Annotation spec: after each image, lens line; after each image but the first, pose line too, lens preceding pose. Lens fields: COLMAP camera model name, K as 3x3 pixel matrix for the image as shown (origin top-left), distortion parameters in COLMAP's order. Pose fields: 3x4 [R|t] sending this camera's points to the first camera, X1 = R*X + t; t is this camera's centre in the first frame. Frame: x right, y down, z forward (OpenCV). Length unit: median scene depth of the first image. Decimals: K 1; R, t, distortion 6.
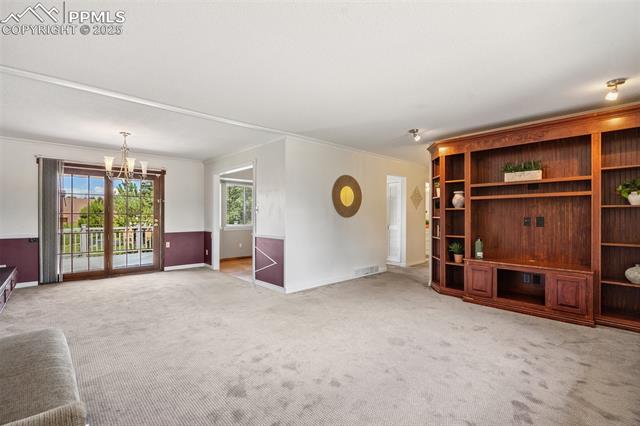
lens RADIAL K [[295.8, 0, 315.9], [0, 295.8, 210.7], [0, 0, 1]] dist [-0.000754, 0.000448]
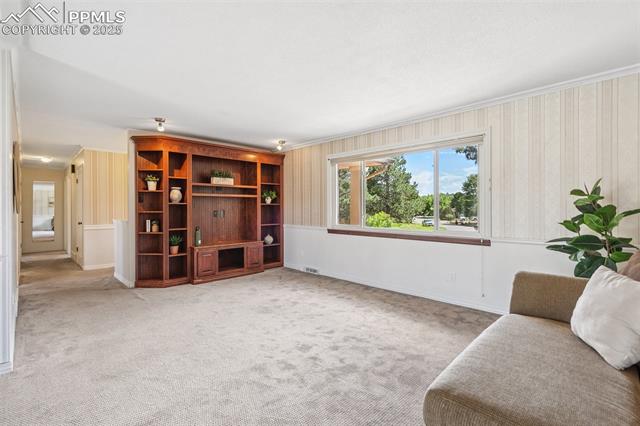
lens RADIAL K [[284.0, 0, 328.0], [0, 284.0, 206.4], [0, 0, 1]] dist [-0.000816, 0.000106]
pose [[-0.034394, 0.007617, 0.999379, -0.577309], [-0.010963, 0.999908, -0.007998, 0.006177], [-0.999348, -0.011231, -0.034307, 0.488587]]
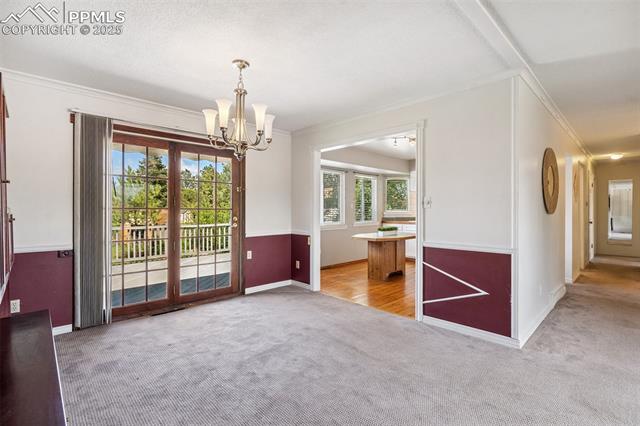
lens RADIAL K [[312.0, 0, 318.7], [0, 312.0, 205.5], [0, 0, 1]] dist [0.000002, 0.000069]
pose [[0.999937, -0.000516, 0.011198, -0.485556], [0.000538, 0.999998, -0.001996, 0.005167], [-0.011197, 0.002002, 0.999935, 0.397912]]
